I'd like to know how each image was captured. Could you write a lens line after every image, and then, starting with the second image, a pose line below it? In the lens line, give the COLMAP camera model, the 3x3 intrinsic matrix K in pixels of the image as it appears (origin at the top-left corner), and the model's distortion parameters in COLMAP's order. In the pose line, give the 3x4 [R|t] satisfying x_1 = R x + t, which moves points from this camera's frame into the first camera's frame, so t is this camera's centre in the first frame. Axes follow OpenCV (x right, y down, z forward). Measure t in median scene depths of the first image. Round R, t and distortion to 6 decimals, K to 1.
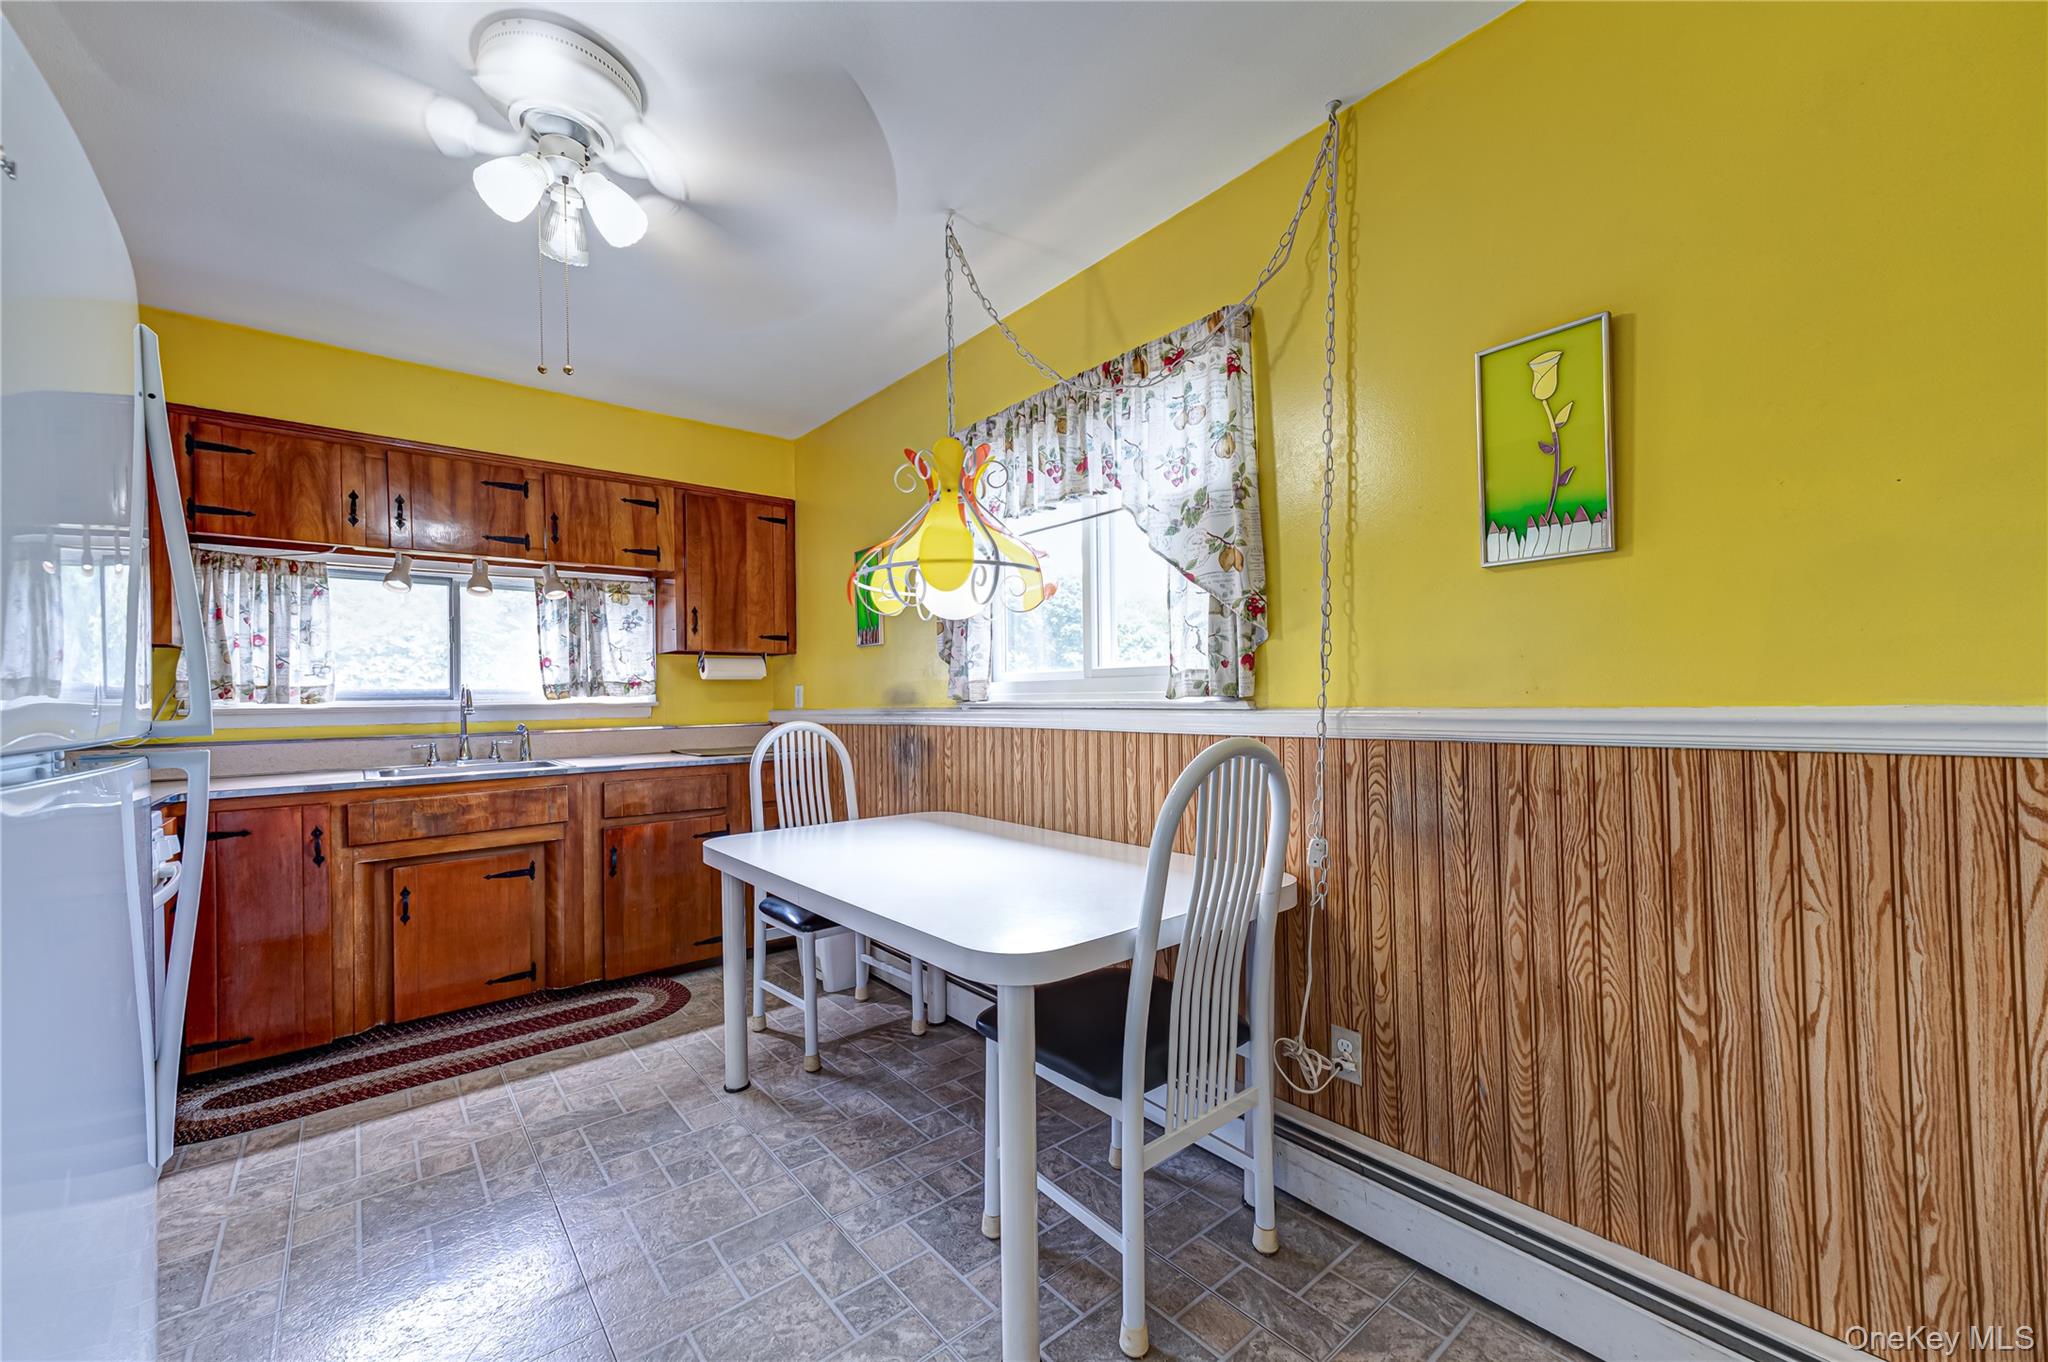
lens RADIAL K [[798.0, 0, 1019.5], [0, 798.0, 690.9], [0, 0, 1]] dist [0.016126, 0.000032]
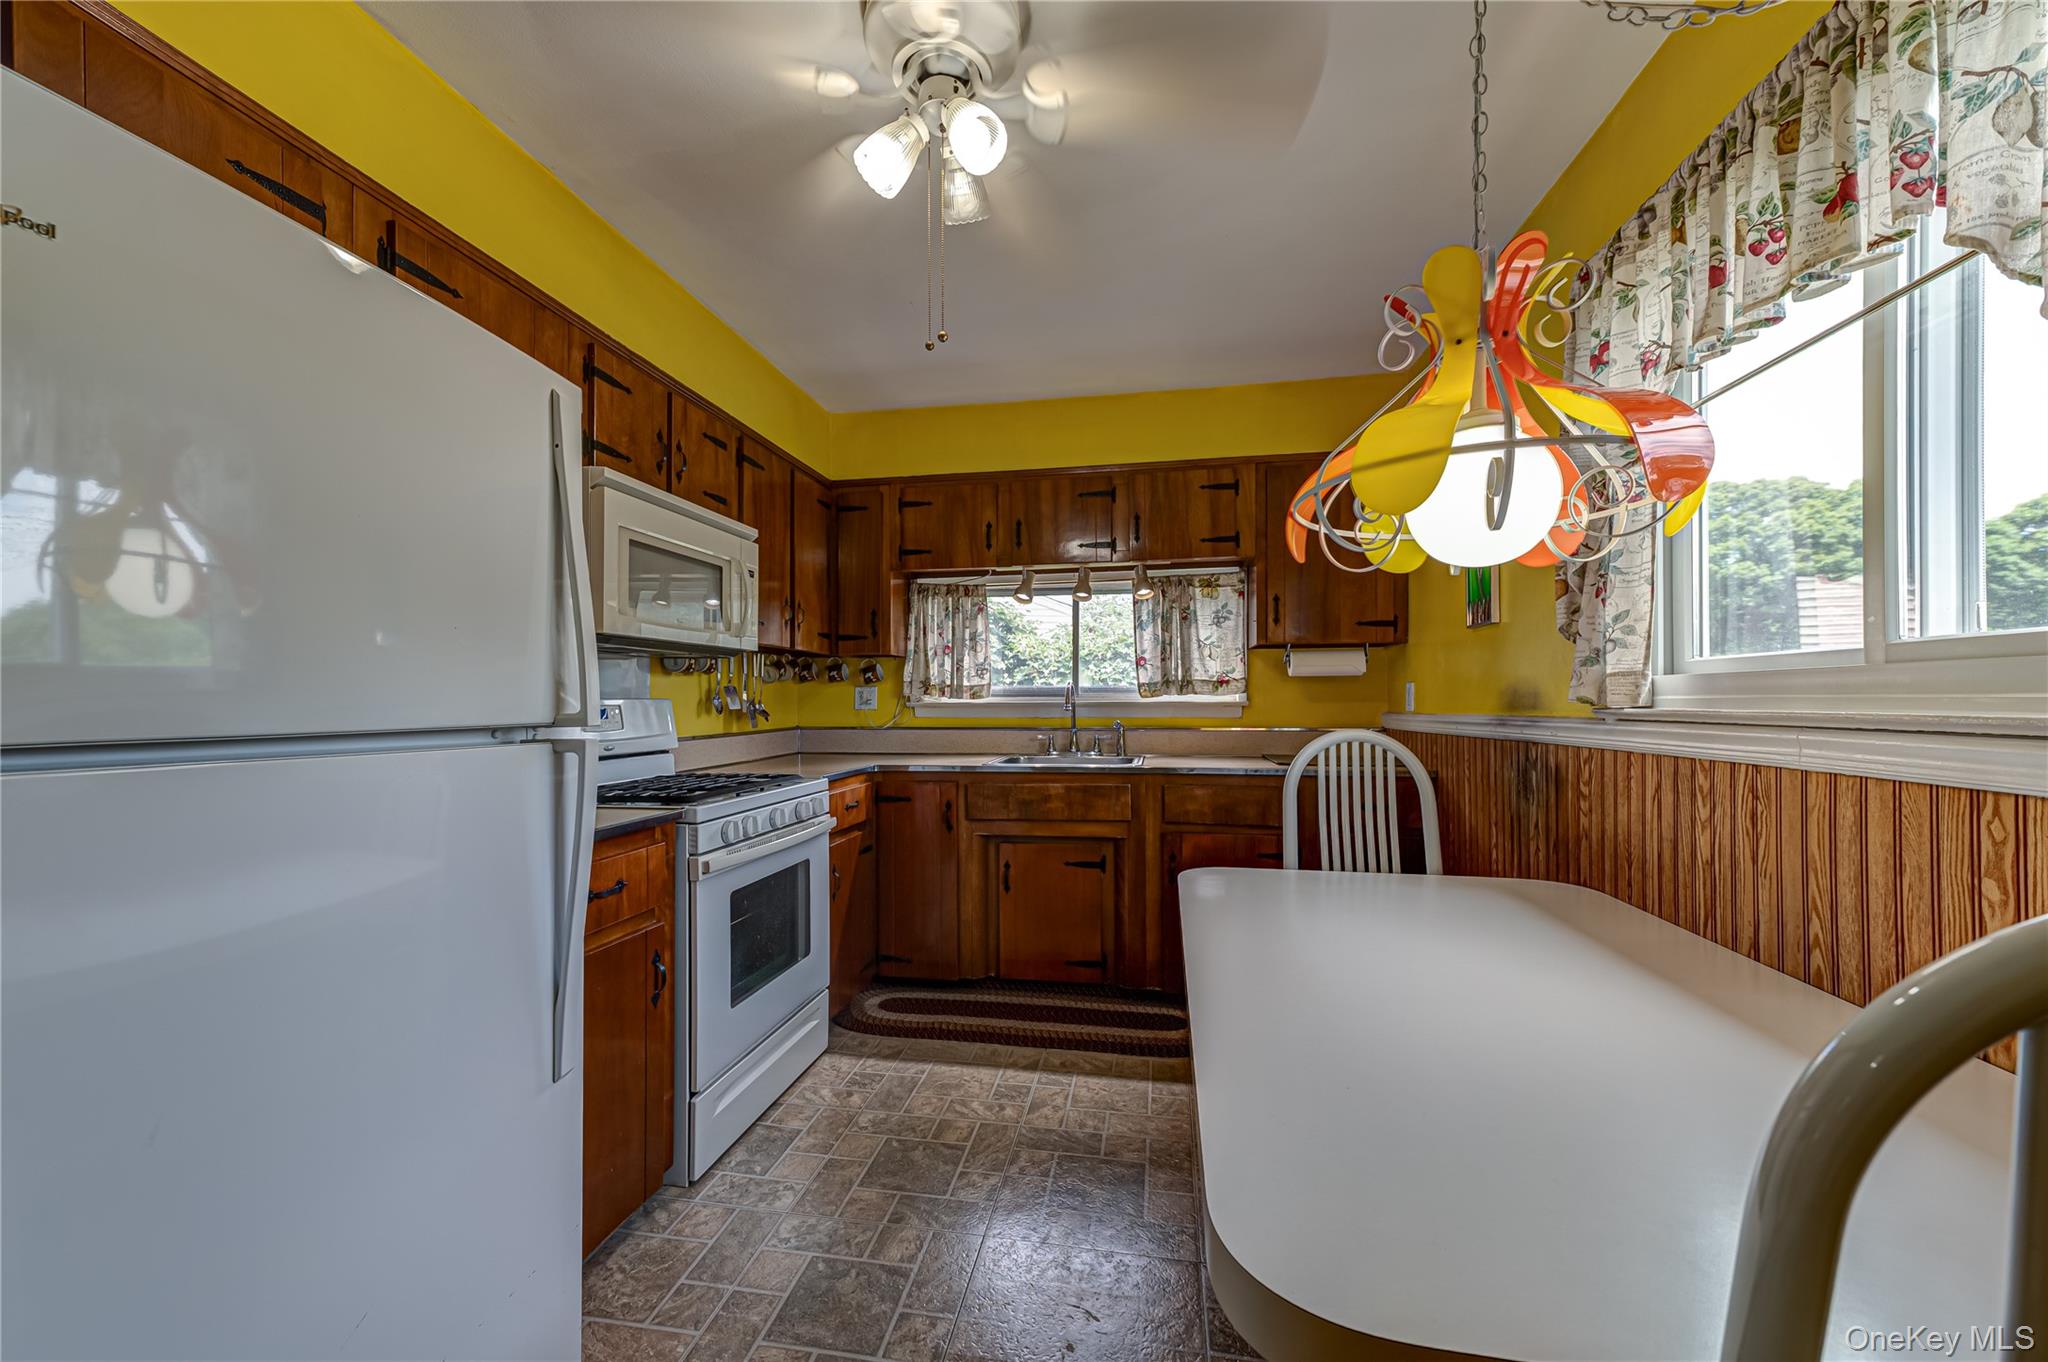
lens RADIAL K [[798.0, 0, 1019.5], [0, 798.0, 690.9], [0, 0, 1]] dist [0.016126, 0.000032]
pose [[0.642342, 0.003232, -0.766411, 0.108742], [-0.001989, 0.999995, 0.002550, -0.000196], [0.766415, -0.000113, 0.642346, 0.273548]]
